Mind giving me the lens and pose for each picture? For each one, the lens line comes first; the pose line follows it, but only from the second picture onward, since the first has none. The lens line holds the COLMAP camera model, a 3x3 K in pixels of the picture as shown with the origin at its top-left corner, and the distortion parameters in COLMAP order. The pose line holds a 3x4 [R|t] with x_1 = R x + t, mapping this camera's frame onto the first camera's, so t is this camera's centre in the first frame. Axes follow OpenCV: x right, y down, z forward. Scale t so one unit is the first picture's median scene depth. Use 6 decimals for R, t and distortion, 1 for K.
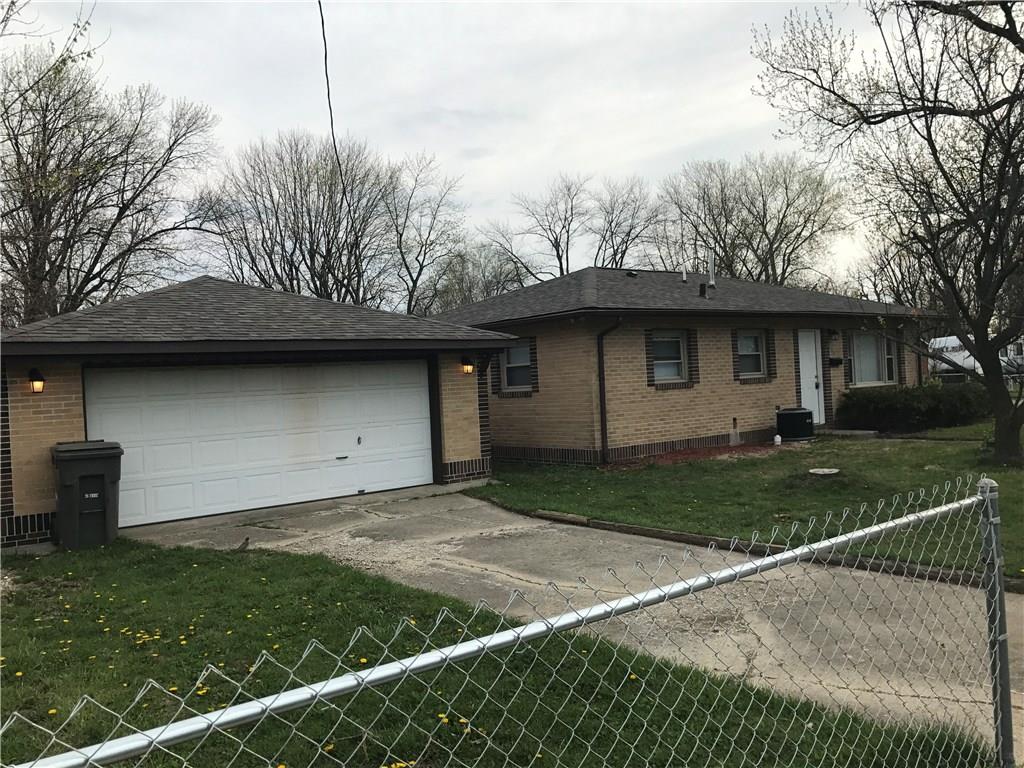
lens RADIAL K [[832.2, 0, 512.0], [0, 832.2, 384.0], [0, 0, 1]] dist [0.033778, -0.000057]
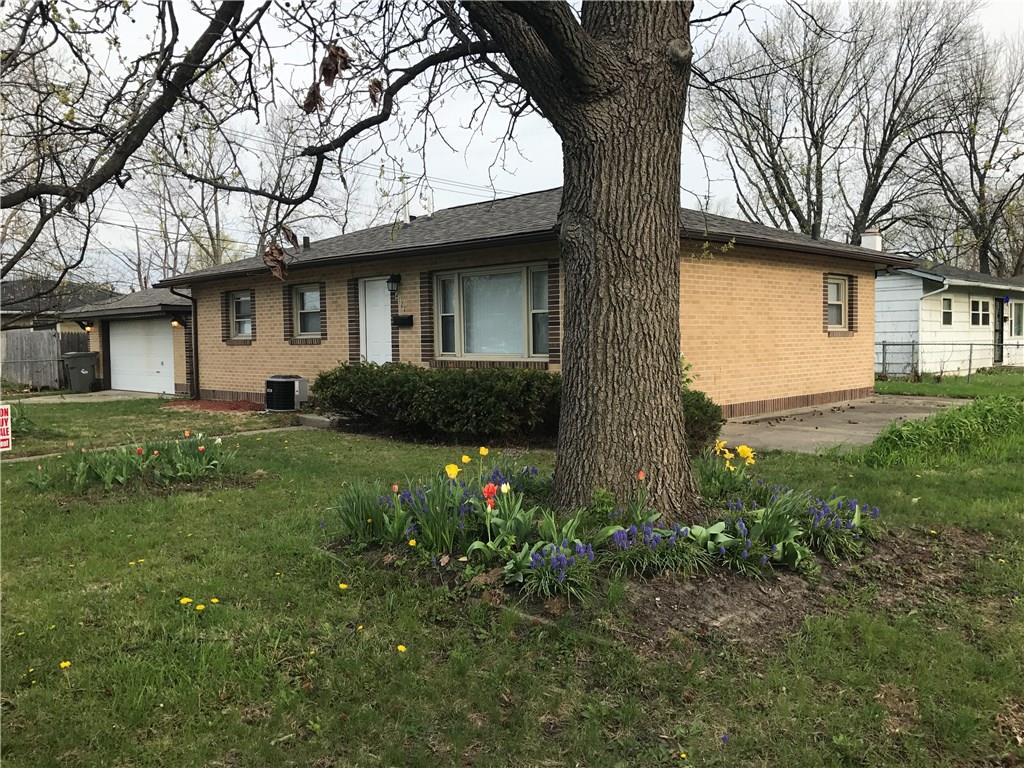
lens RADIAL K [[832.2, 0, 512.0], [0, 832.2, 384.0], [0, 0, 1]] dist [0.033778, -0.000057]
pose [[0.144484, 0.105090, -0.983911, 1.203668], [0.008128, 0.994185, 0.107380, -0.052883], [0.989474, -0.023512, 0.142790, 1.085757]]
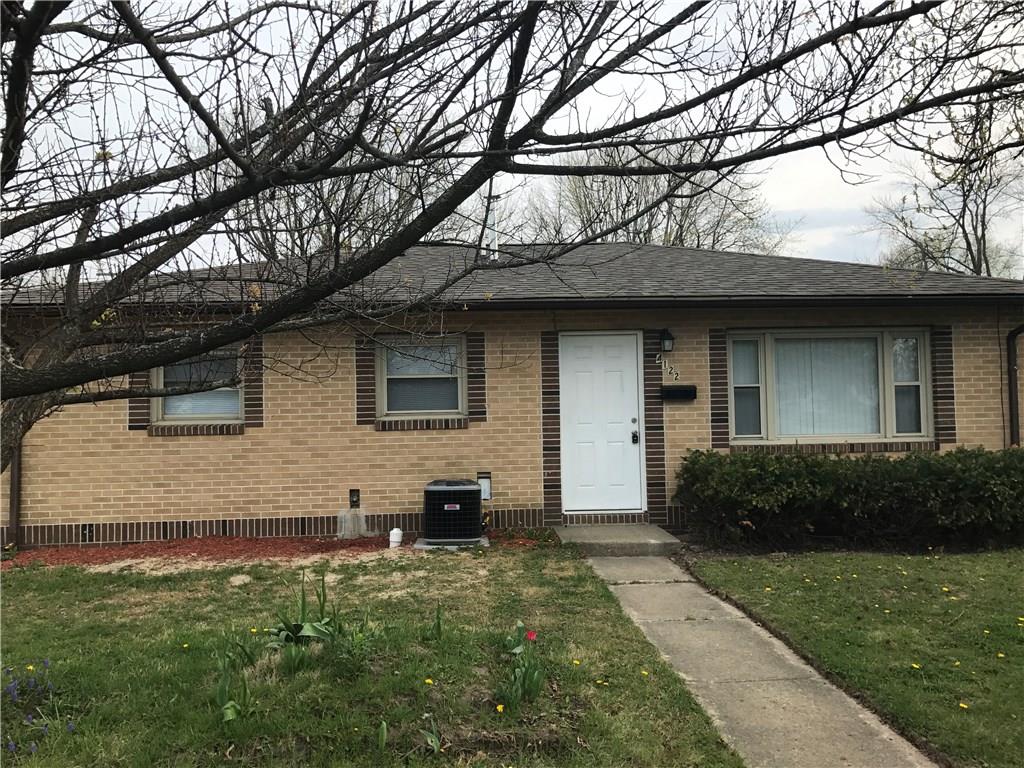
lens RADIAL K [[832.2, 0, 512.0], [0, 832.2, 384.0], [0, 0, 1]] dist [0.033778, -0.000057]
pose [[0.817301, 0.016779, -0.575967, 0.655996], [-0.022482, 0.999743, -0.002777, -0.030986], [0.575773, 0.015219, 0.817468, 0.574263]]
